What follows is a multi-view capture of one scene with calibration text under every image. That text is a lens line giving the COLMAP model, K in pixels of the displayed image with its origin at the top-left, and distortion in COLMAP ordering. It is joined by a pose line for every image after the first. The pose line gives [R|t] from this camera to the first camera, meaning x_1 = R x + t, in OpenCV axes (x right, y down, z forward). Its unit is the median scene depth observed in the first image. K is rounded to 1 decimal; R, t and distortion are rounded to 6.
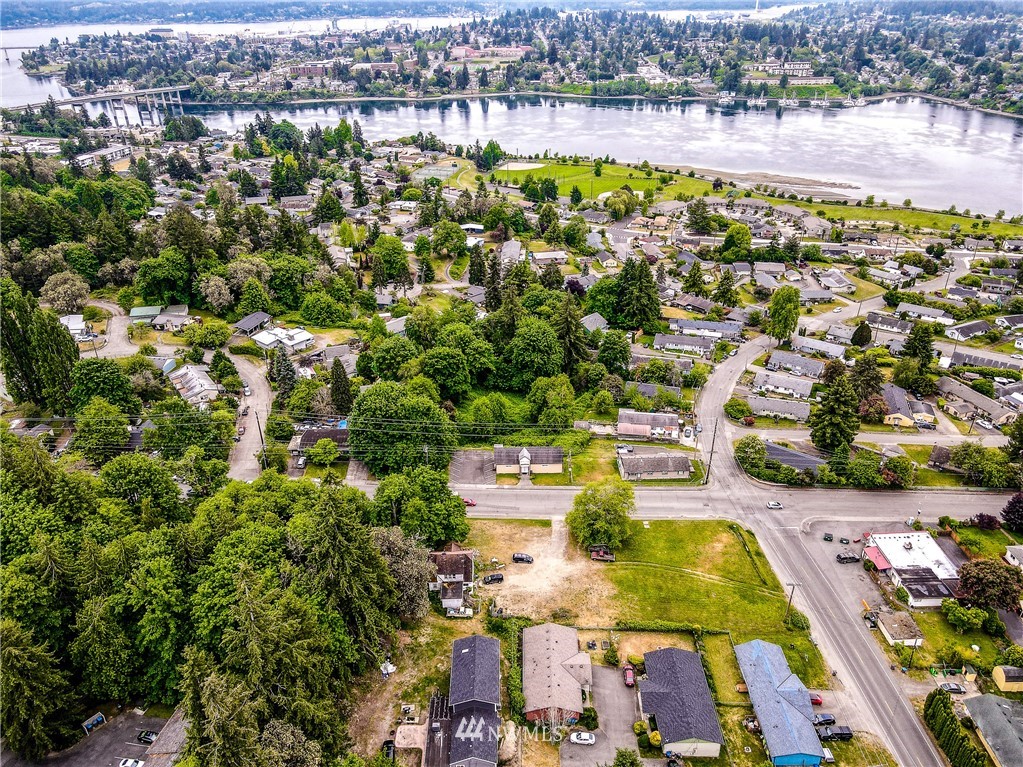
lens RADIAL K [[748.6, 0, 511.5], [0, 748.6, 383.5], [0, 0, 1]] dist [-0.001963, 0.038787]
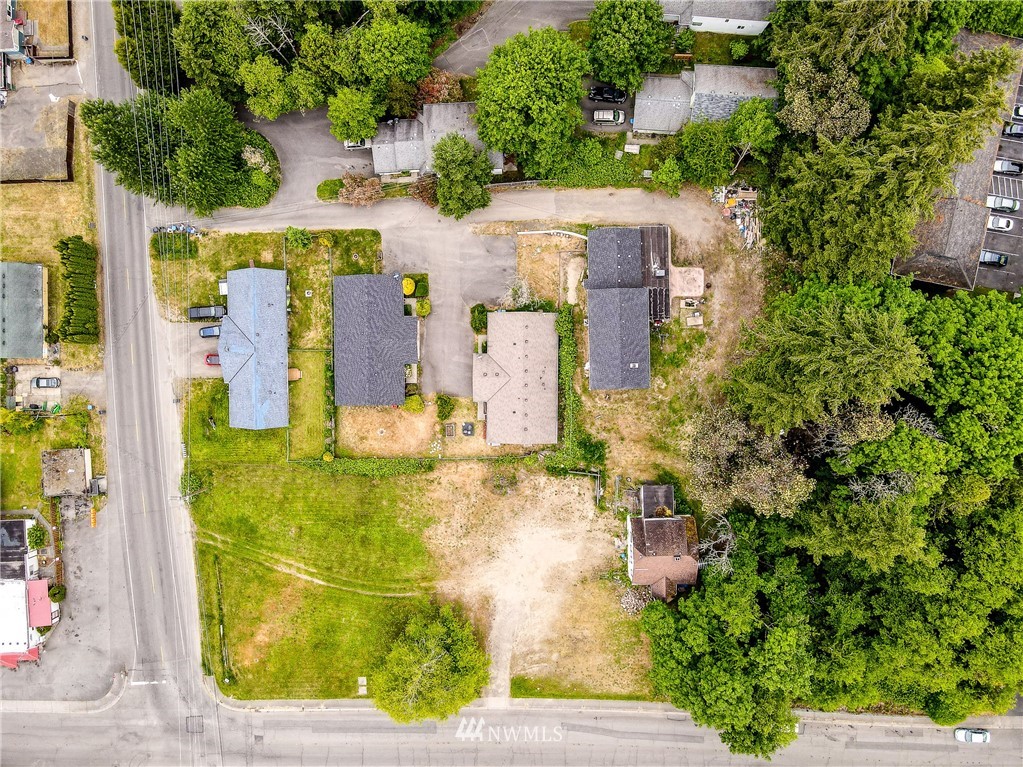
lens RADIAL K [[748.6, 0, 511.5], [0, 748.6, 383.5], [0, 0, 1]] dist [-0.001963, 0.038787]
pose [[-0.999343, 0.009919, 0.034867, 0.035625], [0.025802, -0.480944, 0.876372, -0.313453], [0.025462, 0.876695, 0.480372, 0.599082]]
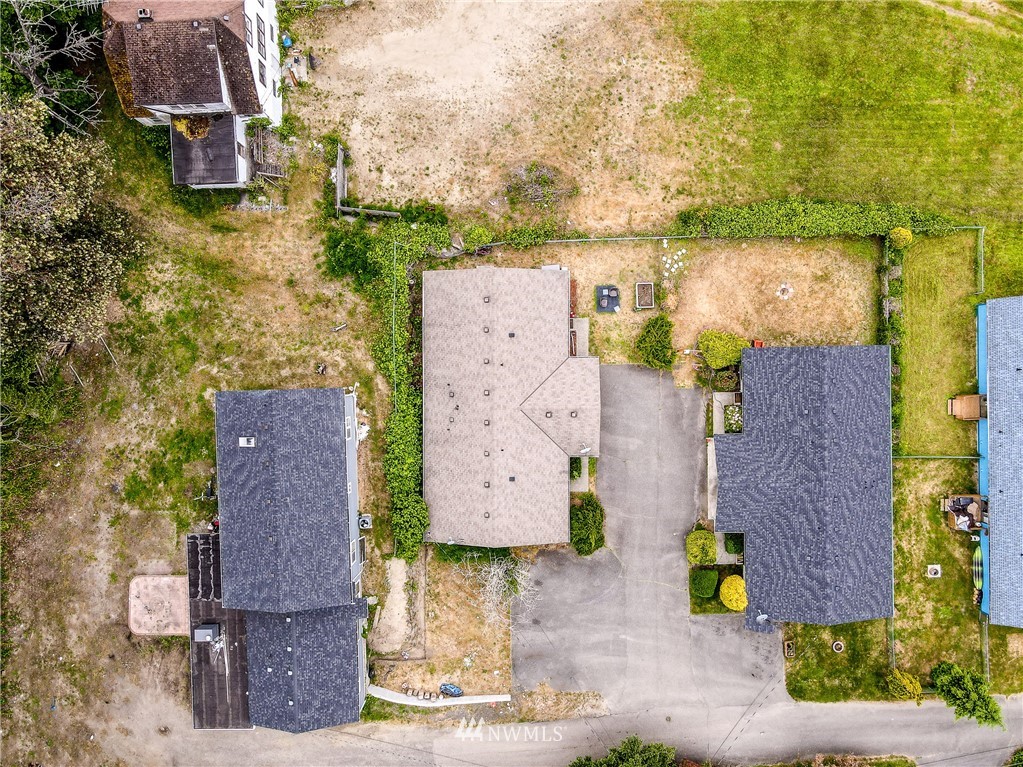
lens RADIAL K [[748.6, 0, 511.5], [0, 748.6, 383.5], [0, 0, 1]] dist [-0.001963, 0.038787]
pose [[0.999739, -0.019559, -0.011778, 0.063500], [0.019315, 0.449494, 0.893074, 0.029564], [-0.012173, -0.893069, 0.449755, 0.808654]]
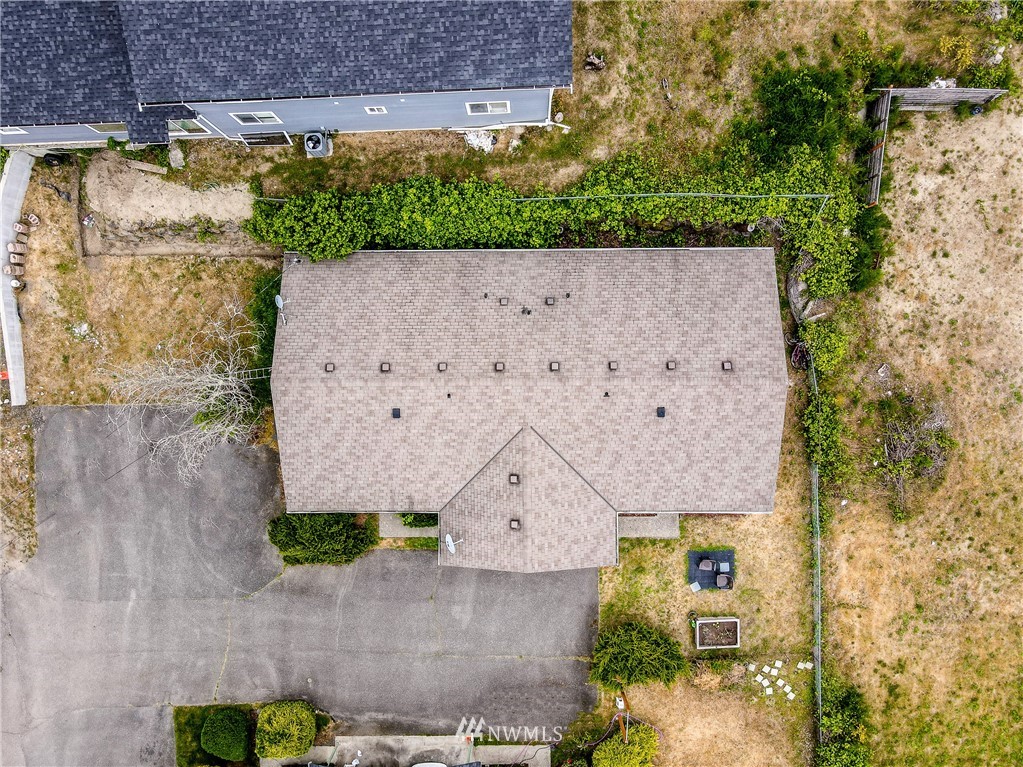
lens RADIAL K [[748.6, 0, 511.5], [0, 748.6, 383.5], [0, 0, 1]] dist [-0.001963, 0.038787]
pose [[0.023369, 0.999140, 0.034263, 0.044613], [-0.441810, -0.020422, 0.896876, 0.183588], [0.896804, -0.036097, 0.440952, 0.870743]]
